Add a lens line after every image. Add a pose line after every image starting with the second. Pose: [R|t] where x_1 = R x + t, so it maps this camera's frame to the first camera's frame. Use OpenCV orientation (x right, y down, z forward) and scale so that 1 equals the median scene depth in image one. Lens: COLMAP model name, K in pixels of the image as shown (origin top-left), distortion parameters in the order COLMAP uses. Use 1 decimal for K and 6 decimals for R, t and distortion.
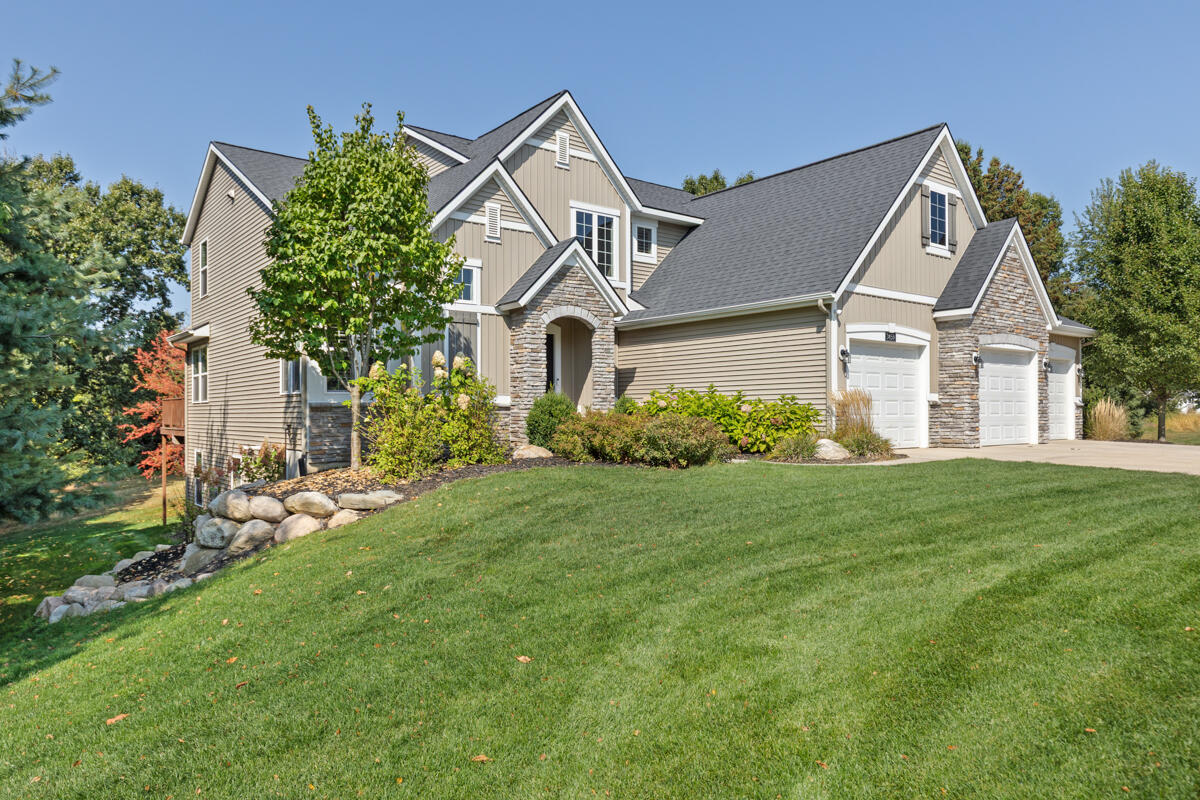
lens RADIAL K [[796.6, 0, 603.4], [0, 796.6, 400.9], [0, 0, 1]] dist [-0.008452, 0.004219]
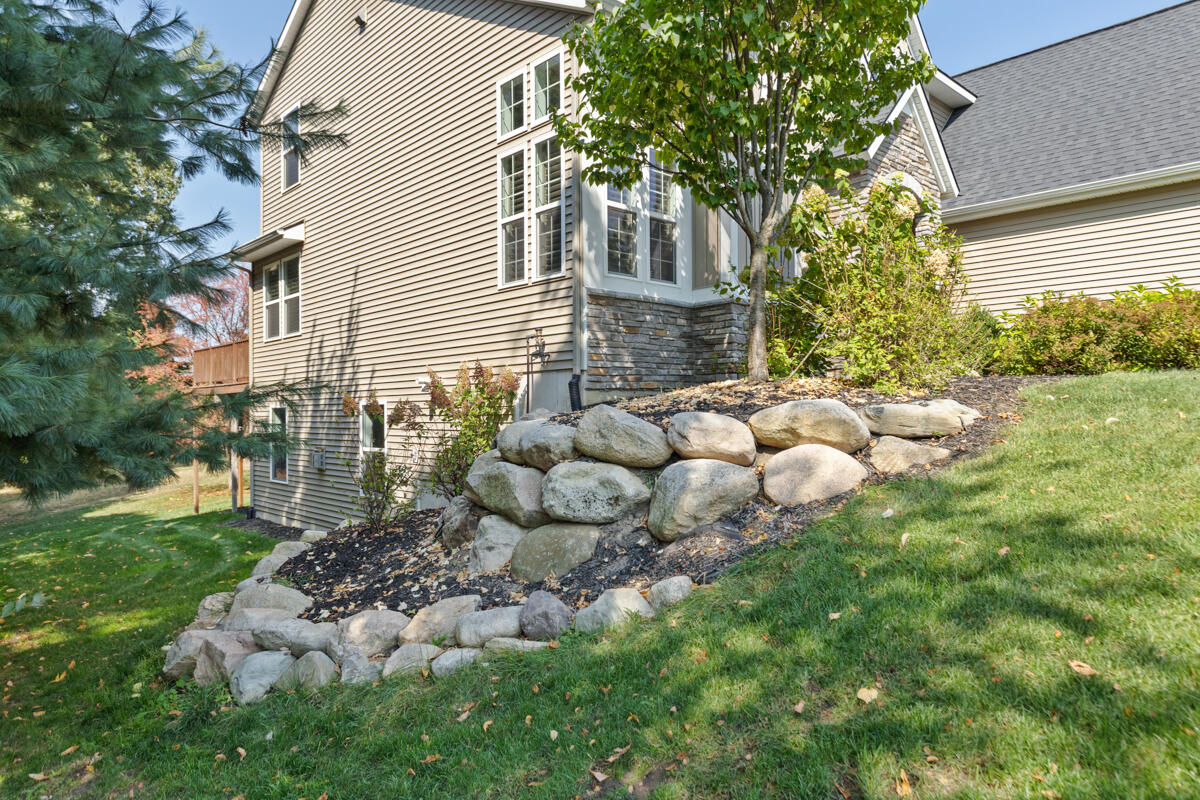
lens RADIAL K [[791.0, 0, 602.8], [0, 791.0, 399.0], [0, 0, 1]] dist [-0.002991, -0.000898]
pose [[0.998116, -0.000380, 0.061357, -0.349692], [0.000542, 0.999996, -0.002623, 0.077405], [-0.061356, 0.002651, 0.998112, 0.363626]]
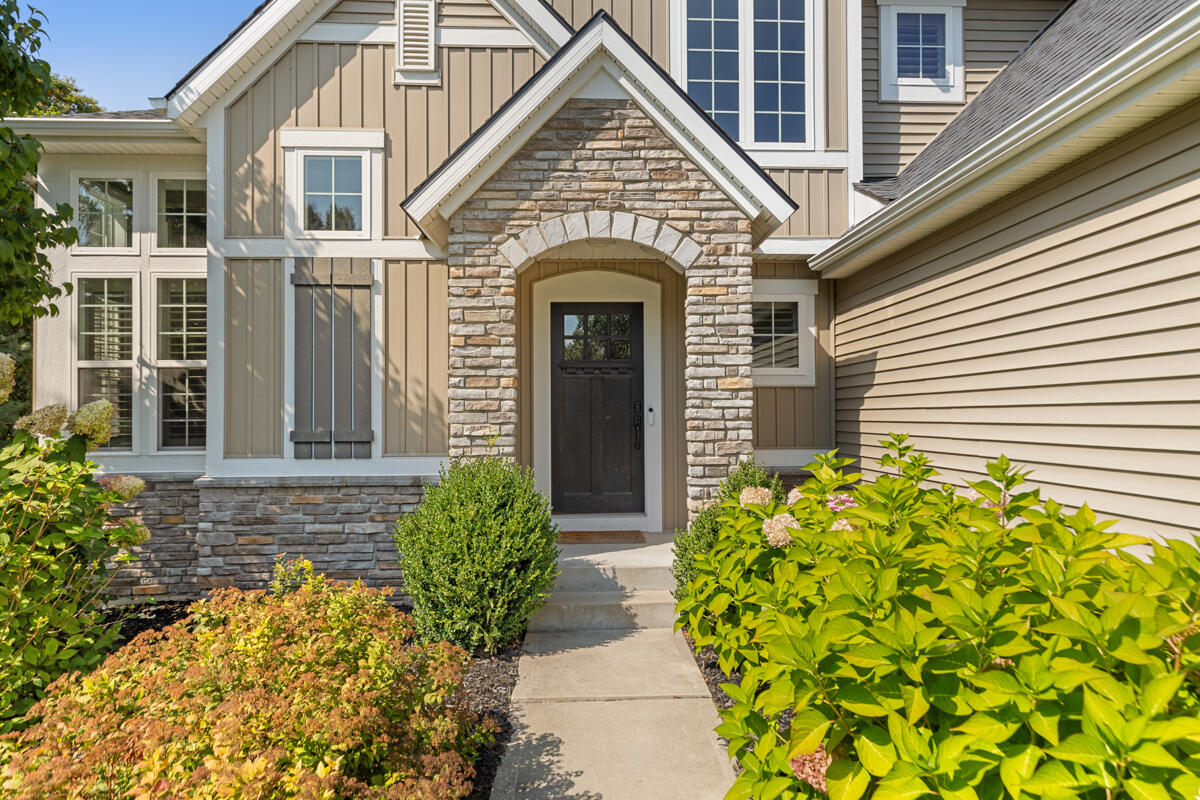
lens RADIAL K [[703.3, 0, 609.3], [0, 703.3, 405.4], [0, 0, 1]] dist [-0.009361, -0.001184]
pose [[0.809766, -0.014194, -0.586582, 0.150296], [0.010042, 0.999896, -0.010332, -0.028633], [0.586667, 0.002476, 0.809824, 0.756419]]
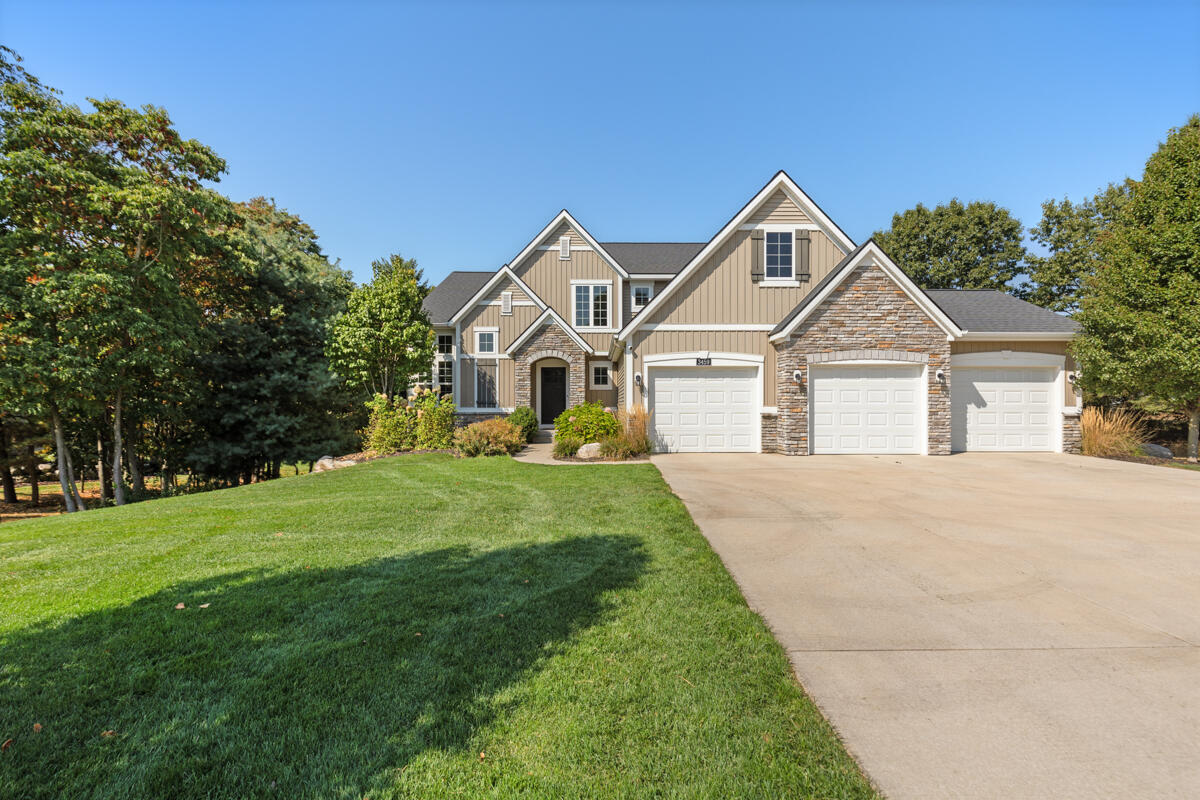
lens RADIAL K [[546.3, 0, 603.3], [0, 546.3, 410.2], [0, 0, 1]] dist [-0.011989, -0.000453]
pose [[0.790654, 0.005636, -0.612237, 0.711187], [0.006637, 0.999820, 0.017776, -0.020160], [0.612227, -0.018118, 0.790474, 0.217133]]
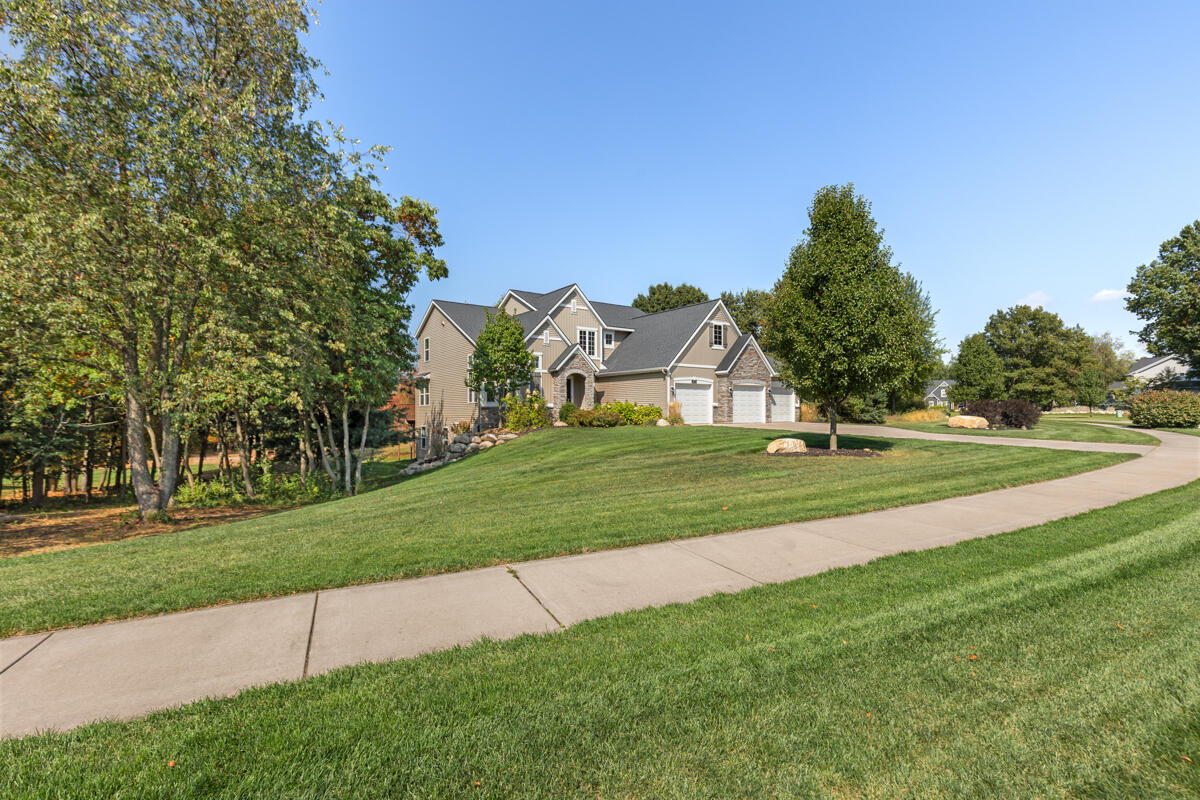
lens RADIAL K [[546.3, 0, 598.3], [0, 546.3, 403.5], [0, 0, 1]] dist [-0.011989, -0.000453]
pose [[0.998783, 0.000355, -0.049320, 0.121447], [-0.000273, 0.999999, 0.001673, -0.009707], [0.049321, -0.001657, 0.998782, -0.799191]]
